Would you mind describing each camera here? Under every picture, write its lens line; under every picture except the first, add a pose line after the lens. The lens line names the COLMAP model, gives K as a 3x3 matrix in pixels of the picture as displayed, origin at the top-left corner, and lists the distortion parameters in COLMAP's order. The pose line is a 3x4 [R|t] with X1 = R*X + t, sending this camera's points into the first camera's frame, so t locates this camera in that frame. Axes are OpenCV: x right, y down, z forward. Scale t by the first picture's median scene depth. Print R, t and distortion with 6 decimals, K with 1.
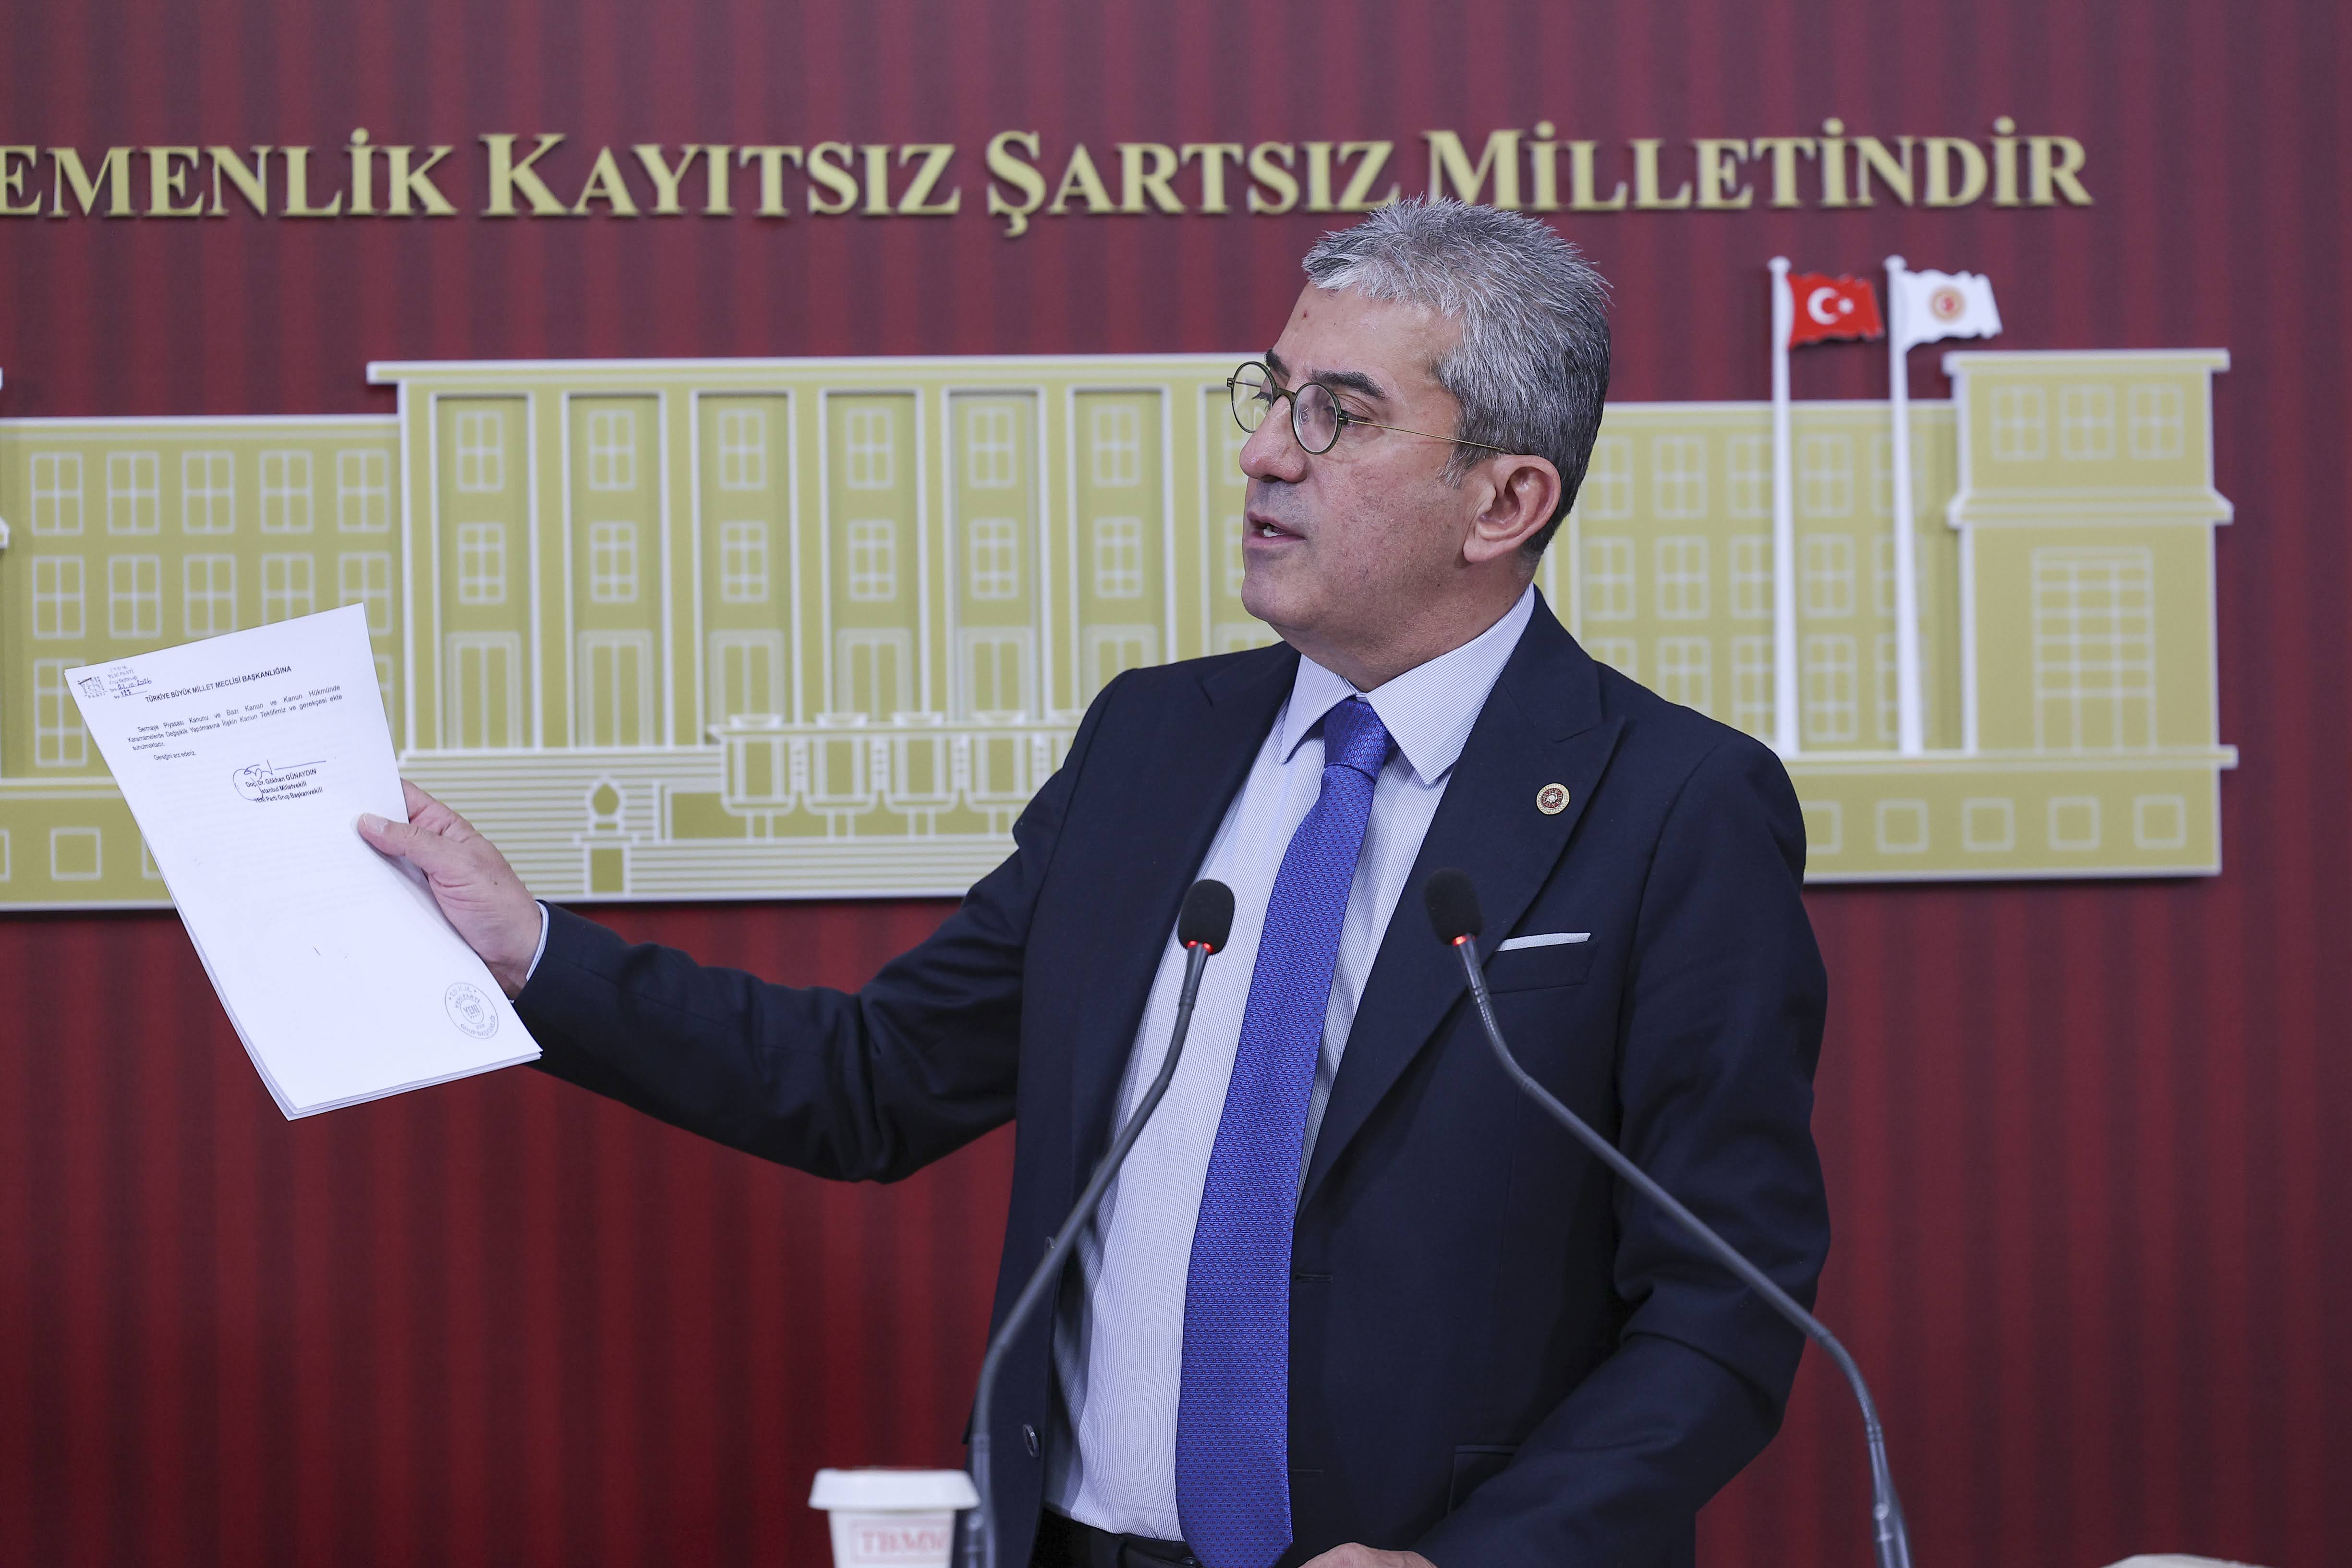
lens RADIAL K [[12268.2, 0, 1249.5], [0, 12268.2, 913.8], [0, 0, 1]] dist [0.207958, 0.000000]
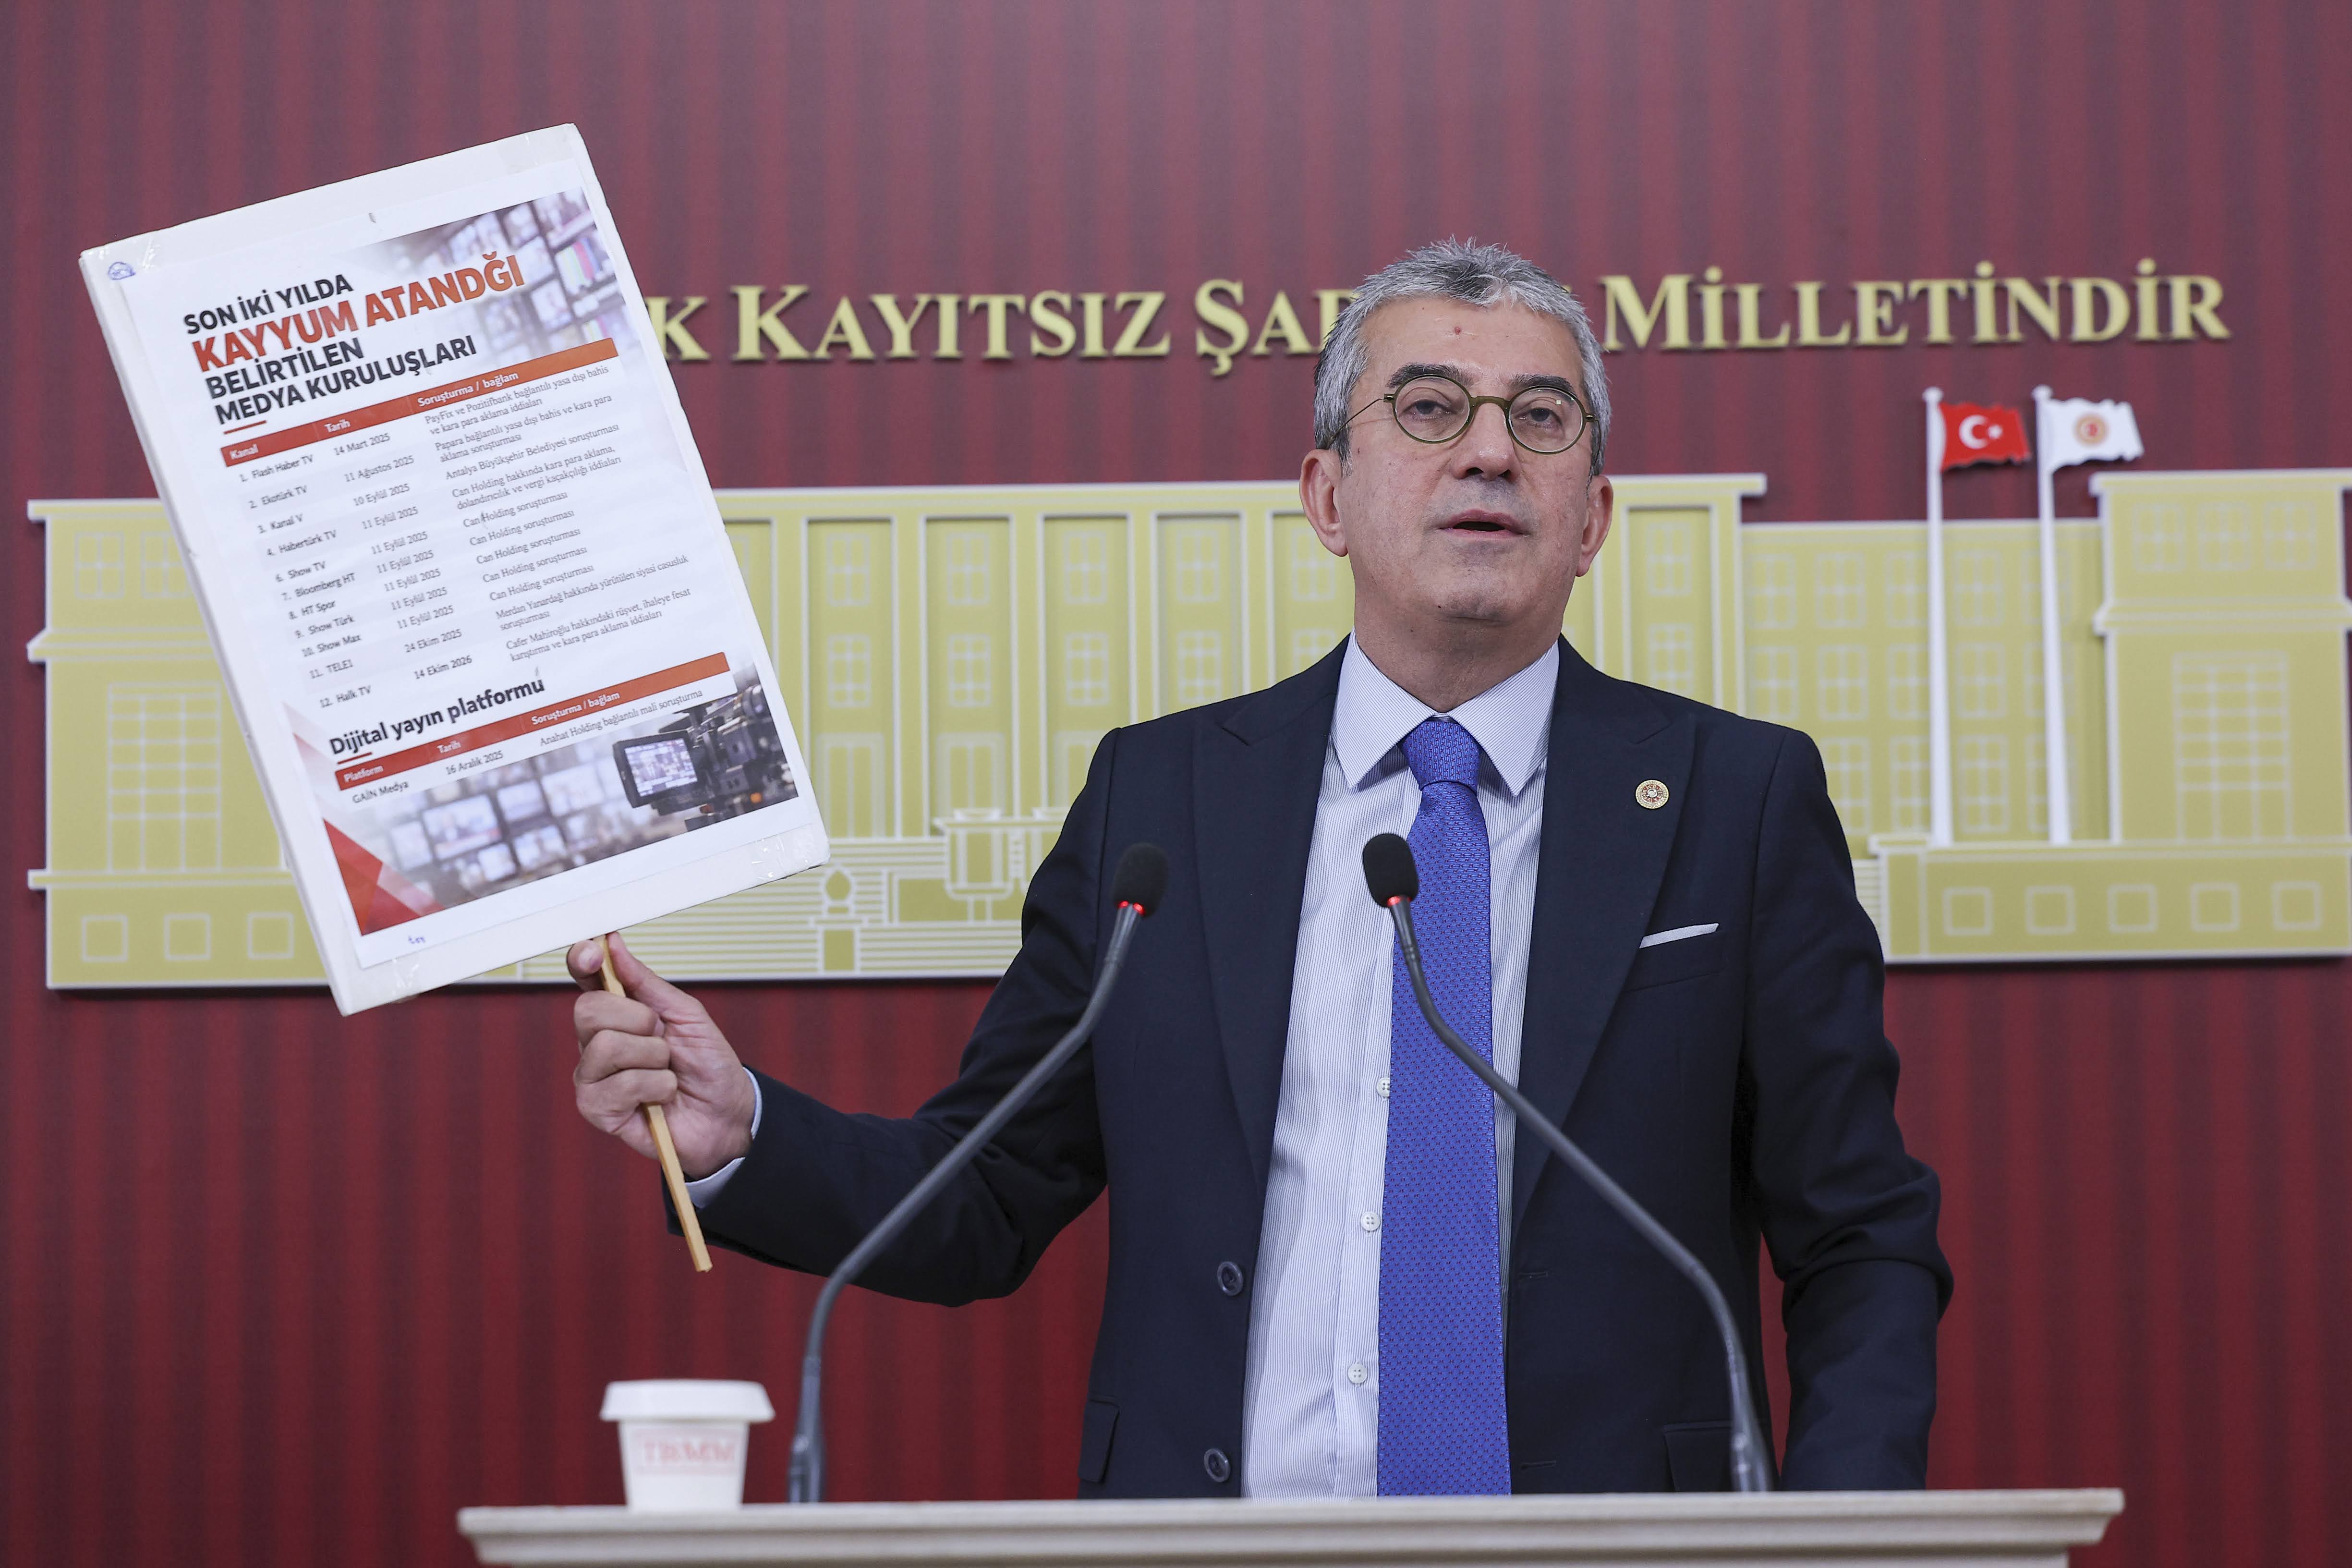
lens RADIAL K [[7997.1, 0, 1164.9], [0, 7997.1, 793.7], [0, 0, 1]] dist [0.115769, 0.000000]
pose [[0.986488, -0.011733, -0.163412, 0.091481], [-0.001227, 0.996875, -0.078980, 0.038213], [0.163828, 0.078114, 0.983391, 0.296655]]
